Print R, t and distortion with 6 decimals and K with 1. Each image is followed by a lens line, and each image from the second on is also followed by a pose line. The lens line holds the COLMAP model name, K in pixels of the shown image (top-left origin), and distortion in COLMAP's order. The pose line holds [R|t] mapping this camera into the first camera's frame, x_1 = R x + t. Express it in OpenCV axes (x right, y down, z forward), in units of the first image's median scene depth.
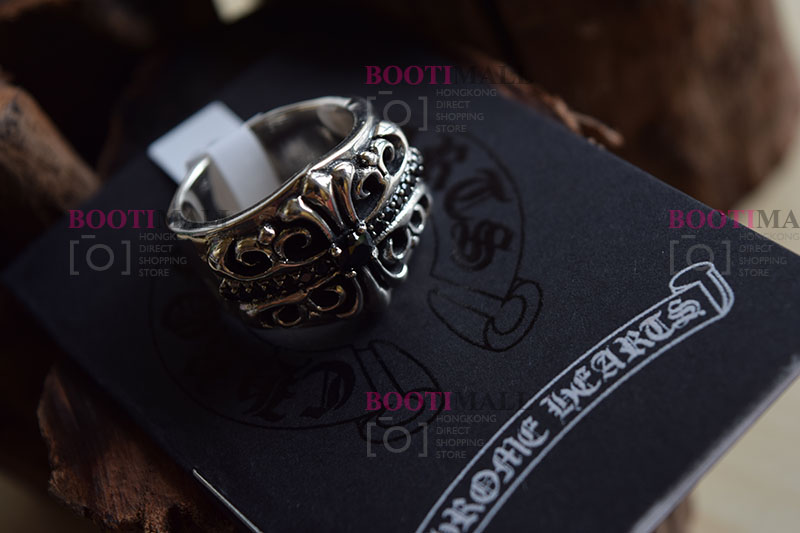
lens RADIAL K [[1341.1, 0, 400.5], [0, 1341.1, 266.1], [0, 0, 1]] dist [-0.027441, 0.000000]
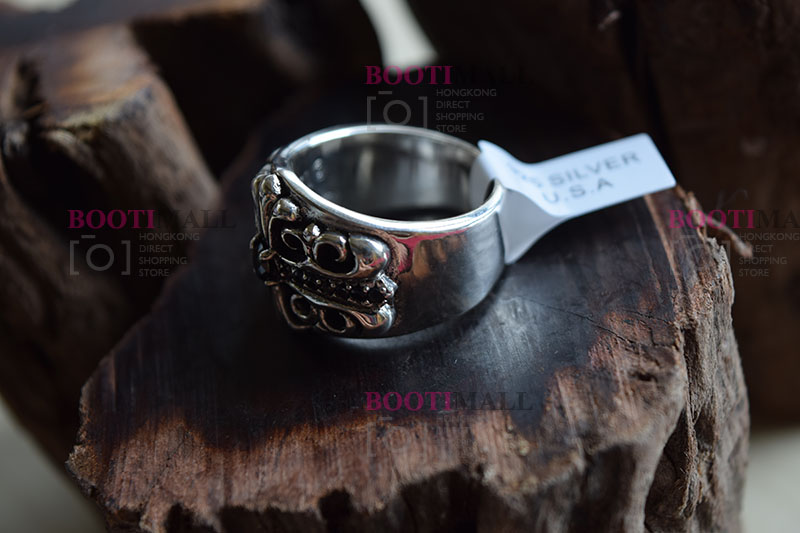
lens RADIAL K [[1341.1, 0, 399.1], [0, 1341.1, 266.8], [0, 0, 1]] dist [-0.027441, 0.000000]
pose [[0.960897, 0.209213, -0.181402, 0.111264], [-0.232557, 0.965331, -0.118543, 0.089429], [0.150312, 0.156094, 0.976238, 0.075135]]
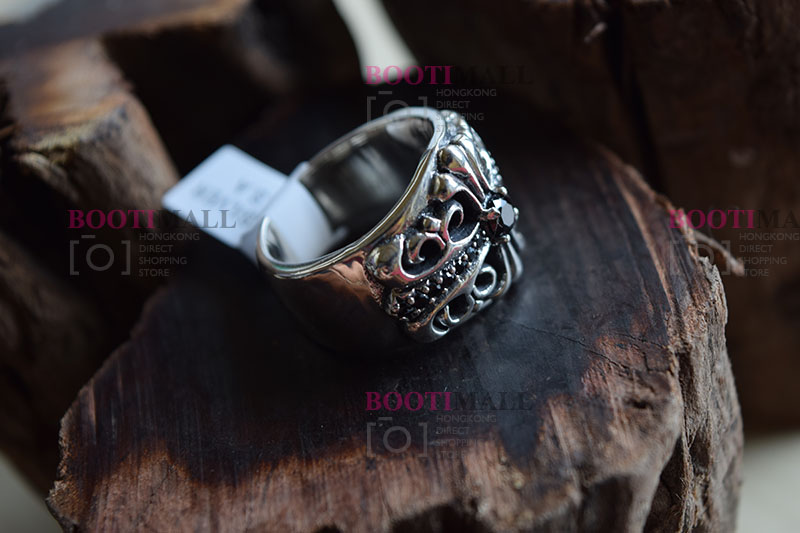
lens RADIAL K [[1341.1, 0, 398.6], [0, 1341.1, 267.4], [0, 0, 1]] dist [-0.027441, 0.000000]
pose [[0.967682, 0.195764, -0.158958, 0.091358], [-0.214342, 0.970601, -0.109502, 0.059397], [0.132849, 0.140034, 0.981194, 0.092579]]
